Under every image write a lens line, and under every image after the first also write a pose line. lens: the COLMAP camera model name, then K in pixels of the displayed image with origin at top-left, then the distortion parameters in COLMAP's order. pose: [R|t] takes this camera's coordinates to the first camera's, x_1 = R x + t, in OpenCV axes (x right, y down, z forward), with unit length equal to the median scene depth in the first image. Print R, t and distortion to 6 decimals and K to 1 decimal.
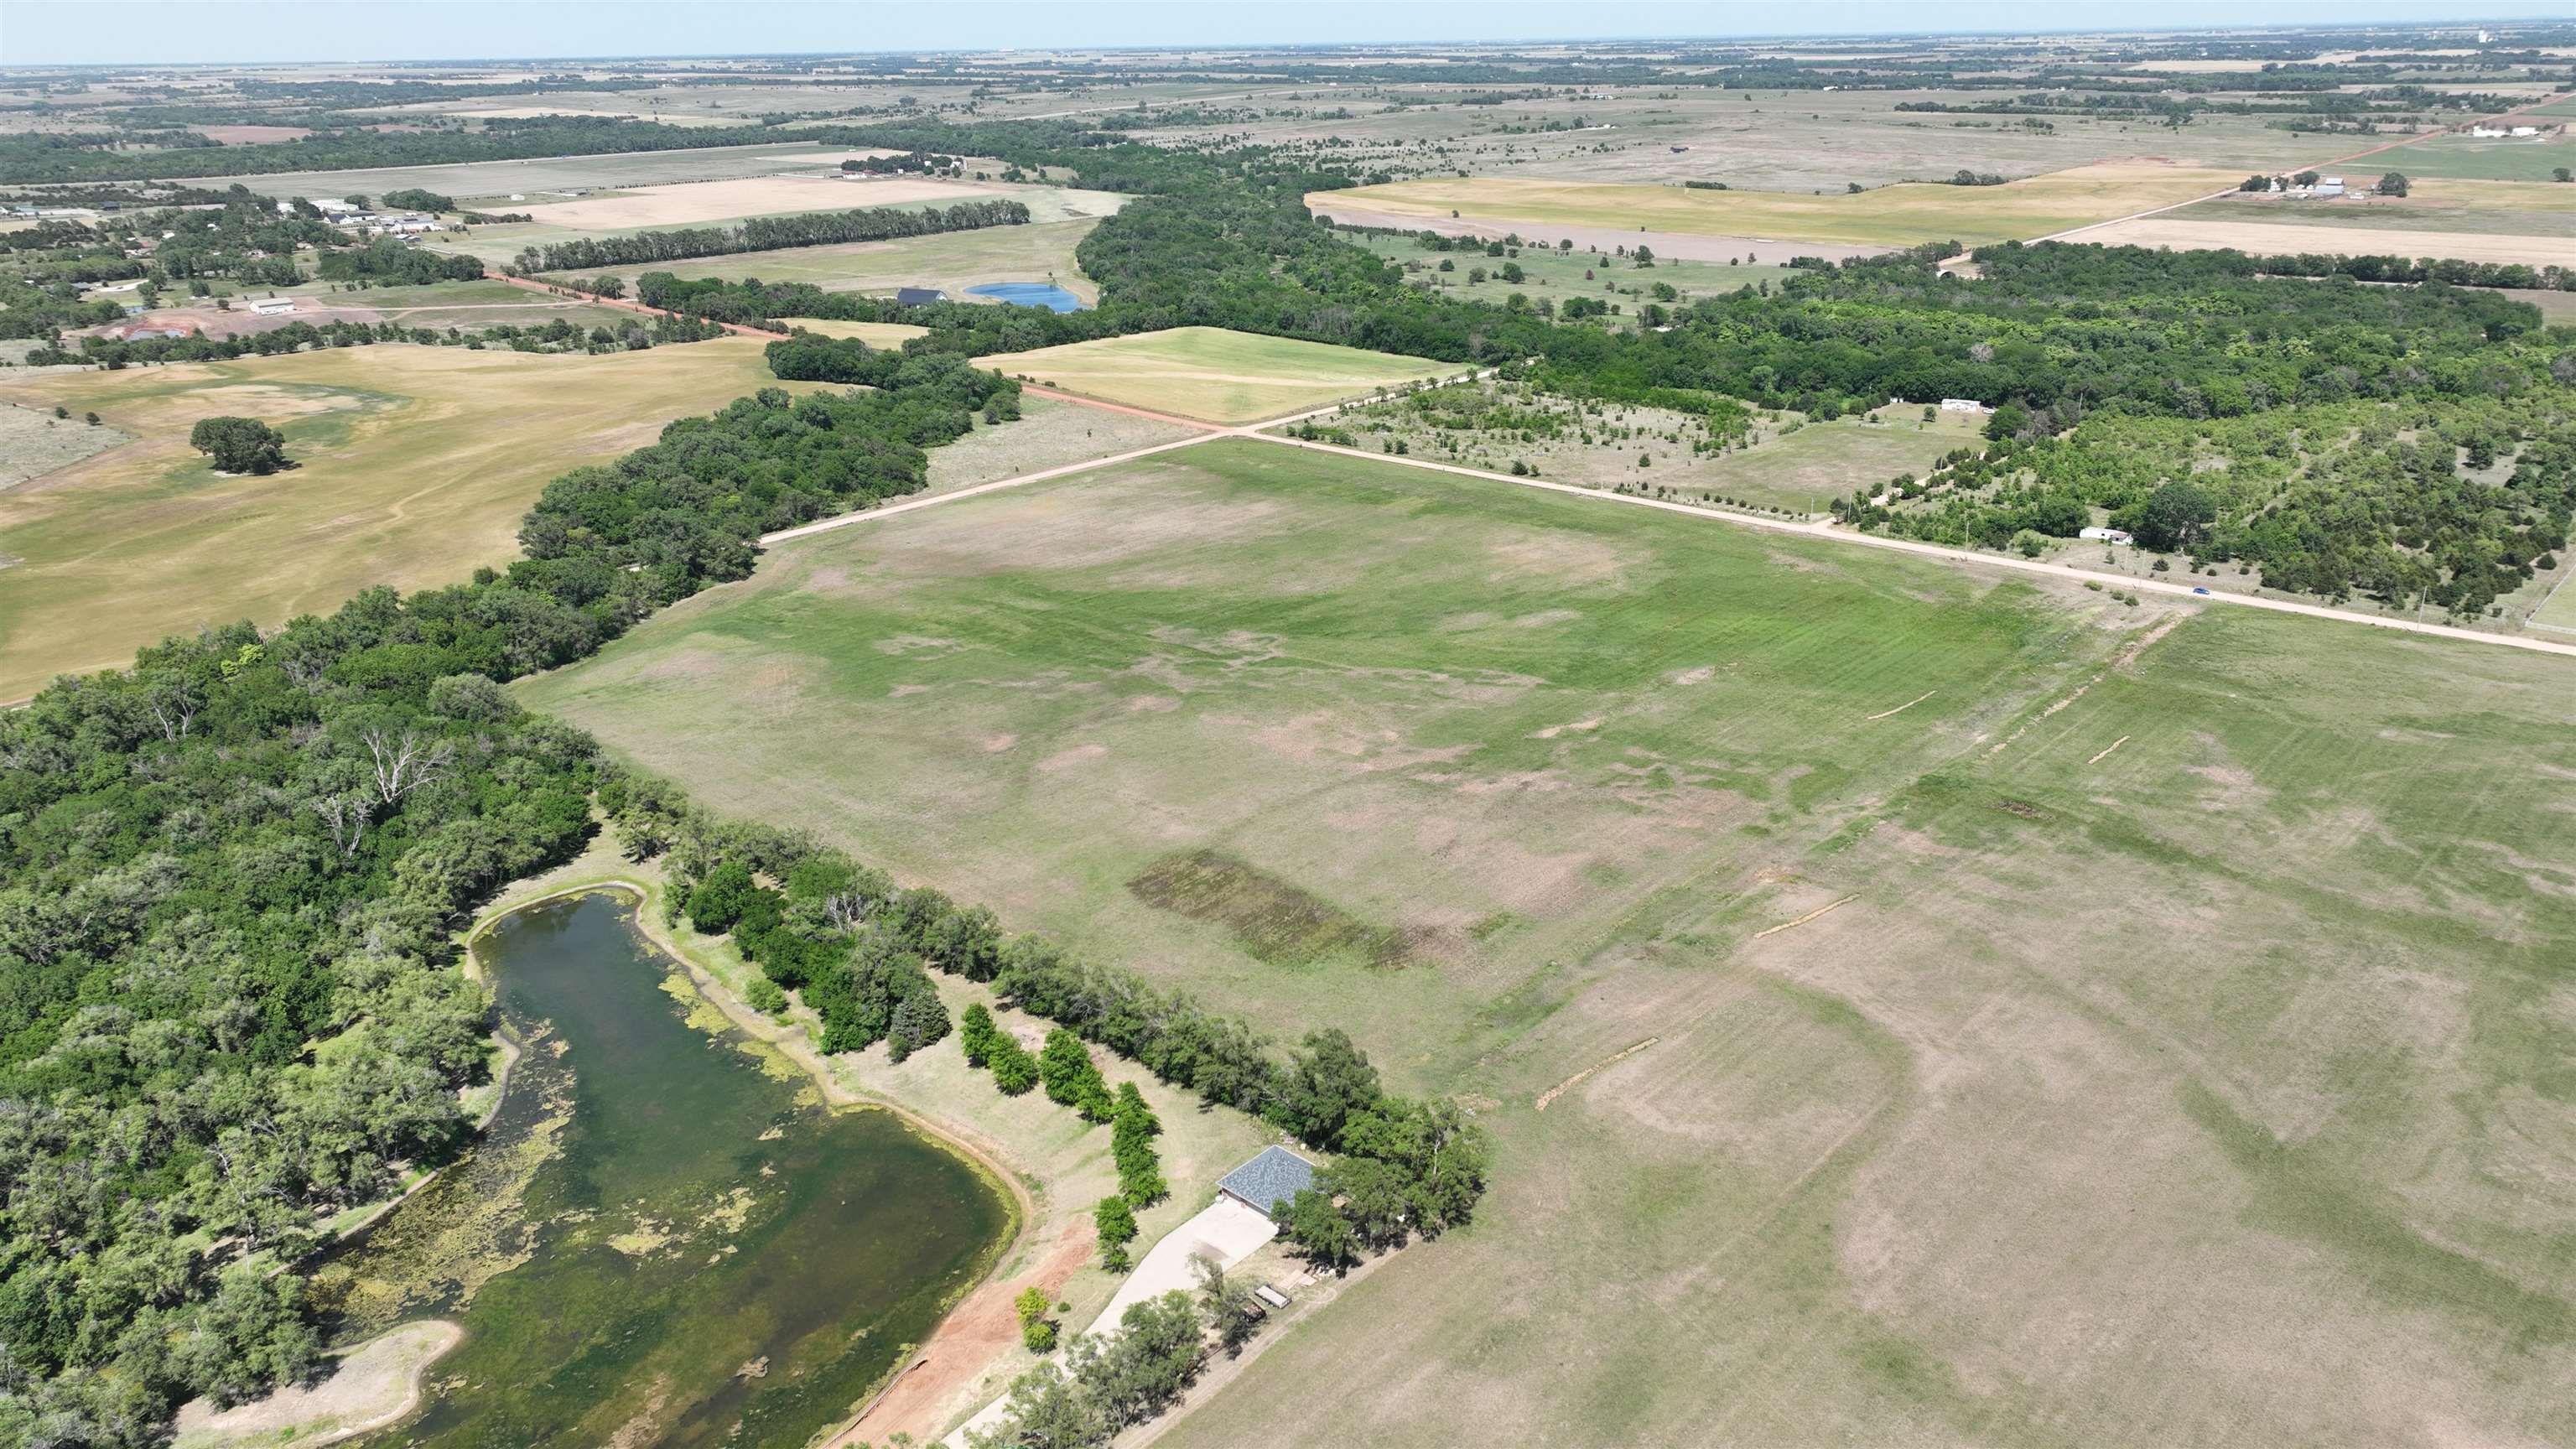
lens RADIAL K [[1807.5, 0, 1302.3], [0, 1807.5, 735.0], [0, 0, 1]] dist [0.000189, 0.015630]
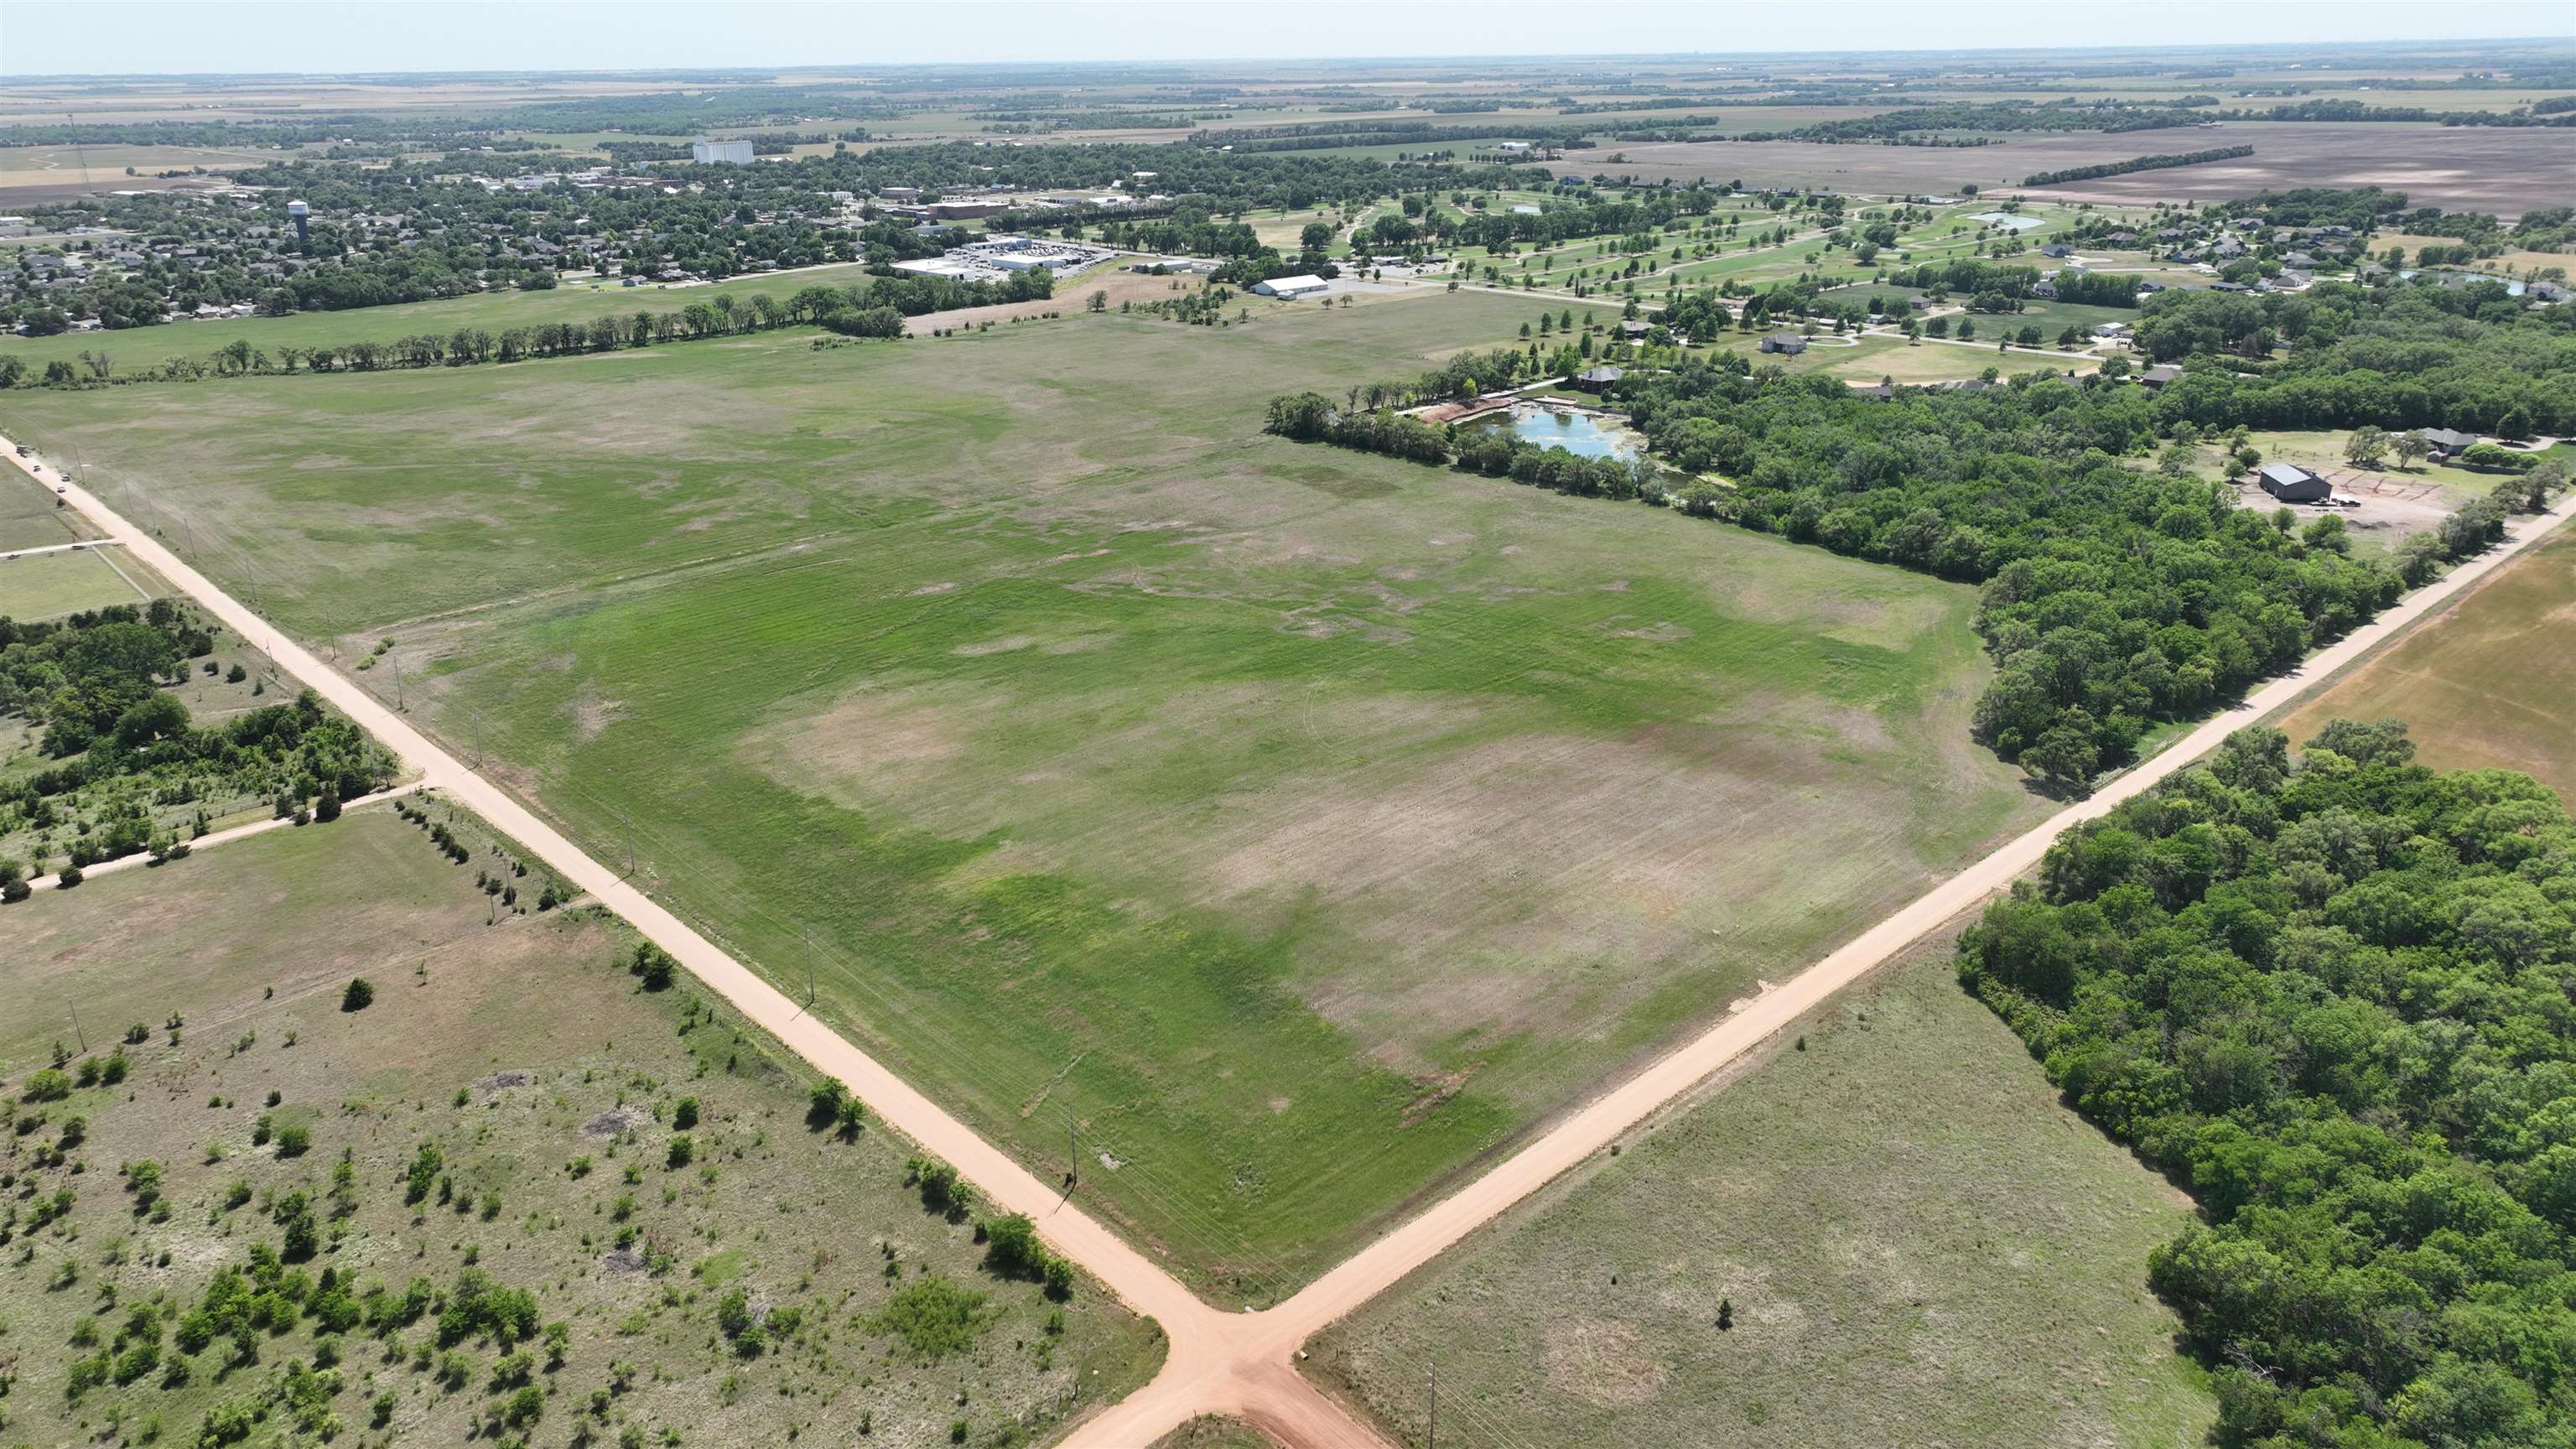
lens RADIAL K [[1807.5, 0, 1299.0], [0, 1807.5, 732.5], [0, 0, 1]] dist [0.000189, 0.015630]
pose [[-0.995821, -0.002591, 0.091294, -0.121645], [0.059082, 0.743998, 0.665565, -0.717245], [-0.069647, 0.668177, -0.740735, 1.891804]]
